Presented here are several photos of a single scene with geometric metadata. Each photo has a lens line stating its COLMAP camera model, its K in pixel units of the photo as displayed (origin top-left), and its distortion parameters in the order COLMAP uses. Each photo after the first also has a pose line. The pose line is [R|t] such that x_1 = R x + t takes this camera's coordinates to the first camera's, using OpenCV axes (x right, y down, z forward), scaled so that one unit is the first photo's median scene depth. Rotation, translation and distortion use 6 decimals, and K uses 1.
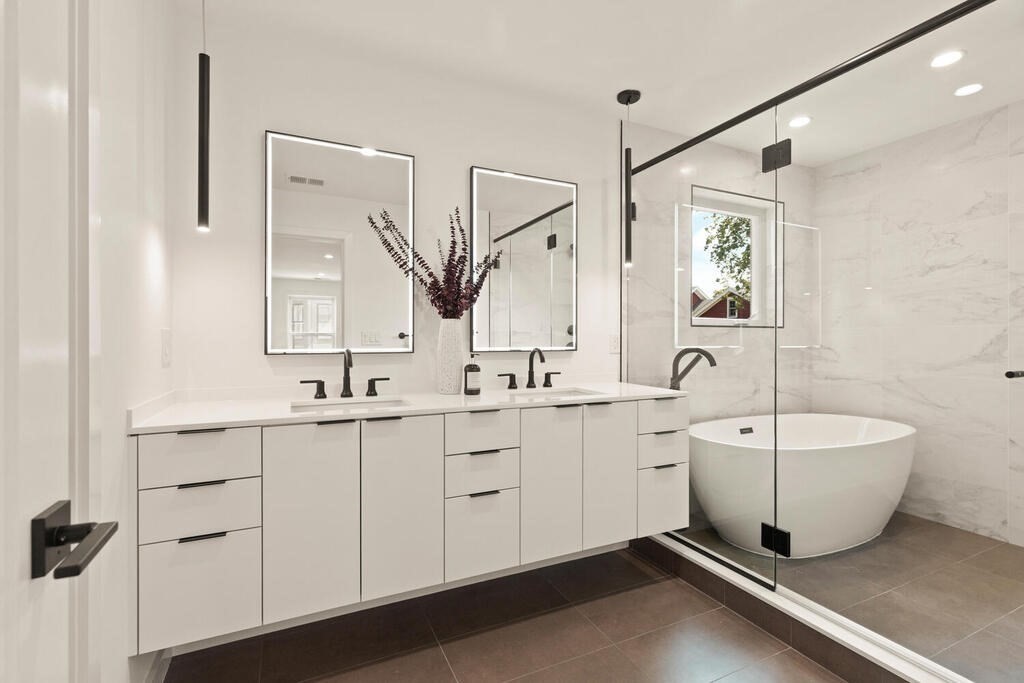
lens RADIAL K [[463.2, 0, 510.7], [0, 463.2, 341.6], [0, 0, 1]] dist [0.002340, 0.000531]
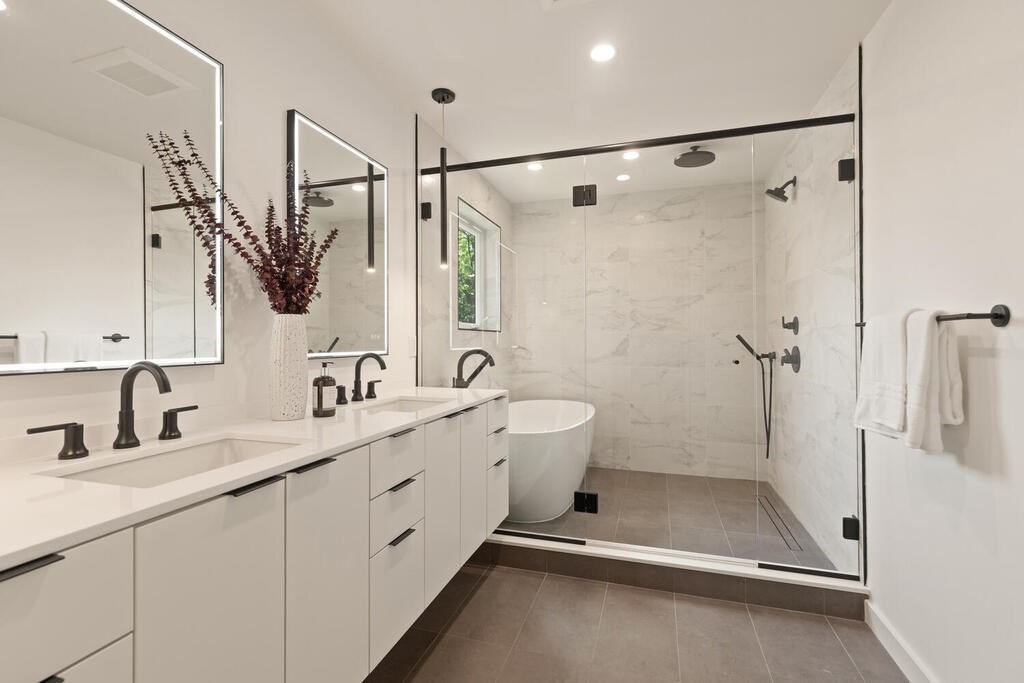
lens RADIAL K [[463.2, 0, 512.0], [0, 463.2, 339.4], [0, 0, 1]] dist [0.002340, 0.000531]
pose [[0.680645, 0.000119, 0.732613, -0.380430], [0.008594, 0.999930, -0.008147, -0.001348], [-0.732563, 0.011841, 0.680596, 0.236155]]
